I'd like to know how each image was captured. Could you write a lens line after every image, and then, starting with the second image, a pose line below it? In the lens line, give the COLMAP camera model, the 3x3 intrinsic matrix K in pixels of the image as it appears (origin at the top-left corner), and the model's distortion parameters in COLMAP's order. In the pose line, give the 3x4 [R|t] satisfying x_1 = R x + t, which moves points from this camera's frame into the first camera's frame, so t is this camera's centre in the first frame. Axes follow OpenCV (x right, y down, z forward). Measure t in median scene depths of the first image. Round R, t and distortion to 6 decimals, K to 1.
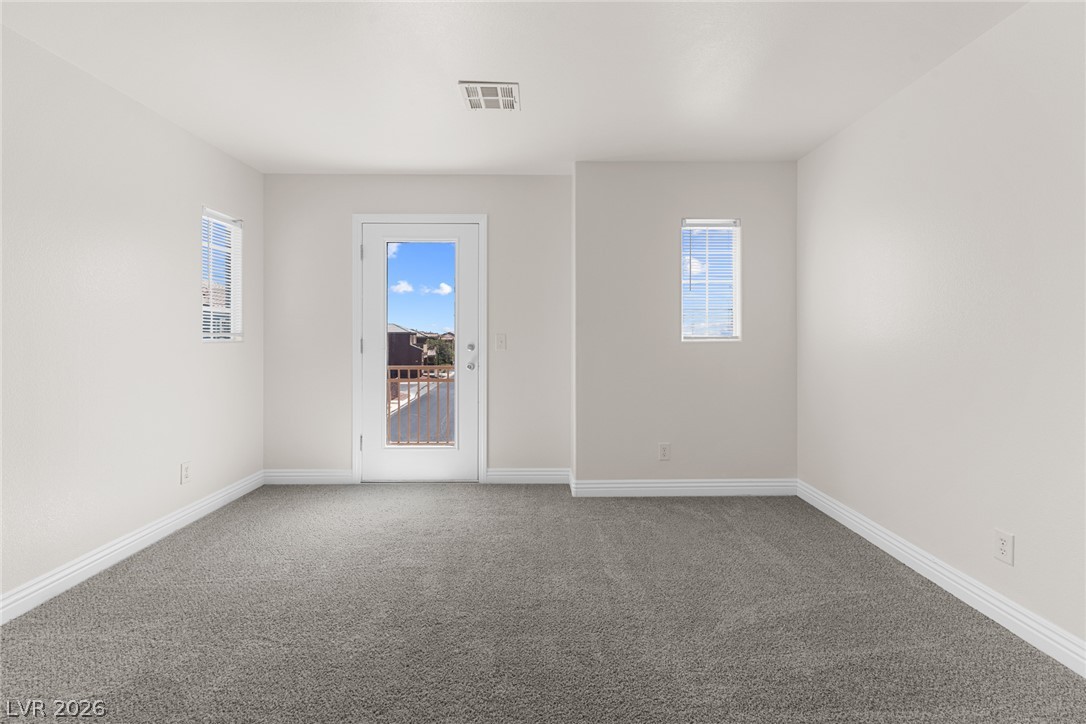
lens RADIAL K [[501.4, 0, 573.0], [0, 501.4, 336.9], [0, 0, 1]] dist [0.005526, 0.000033]
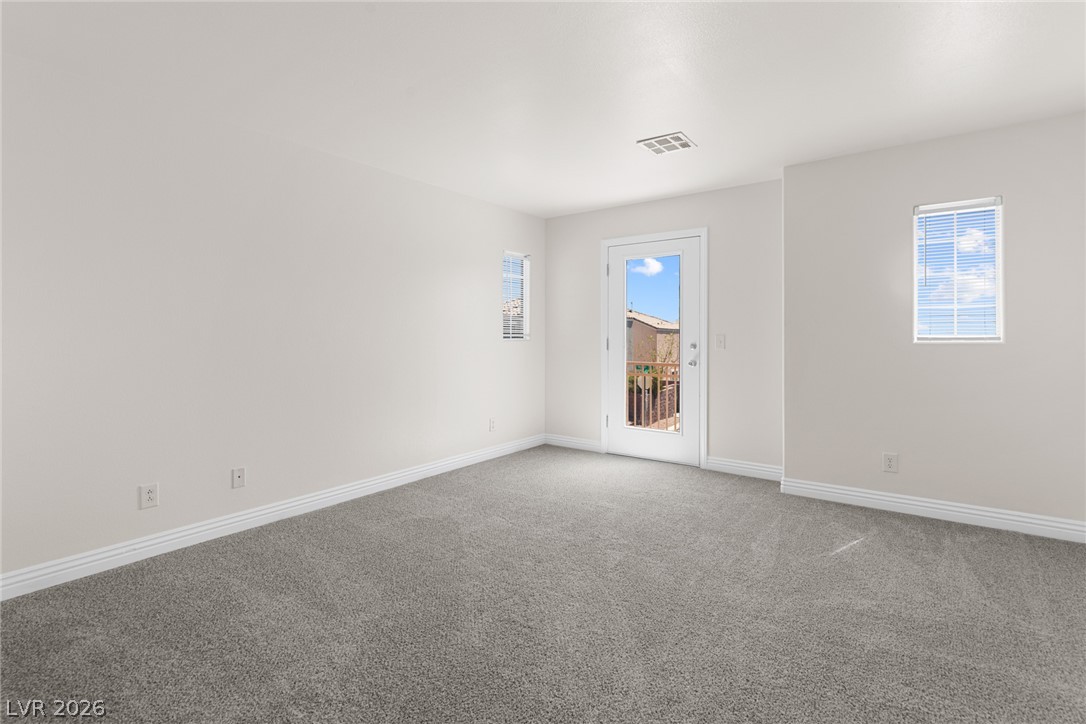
lens RADIAL K [[501.4, 0, 543.4], [0, 501.4, 335.7], [0, 0, 1]] dist [0.005526, 0.000033]
pose [[0.803922, 0.000437, -0.594735, 0.219771], [-0.001174, 0.999999, -0.000852, -0.002262], [0.594734, 0.001383, 0.803921, -0.118480]]
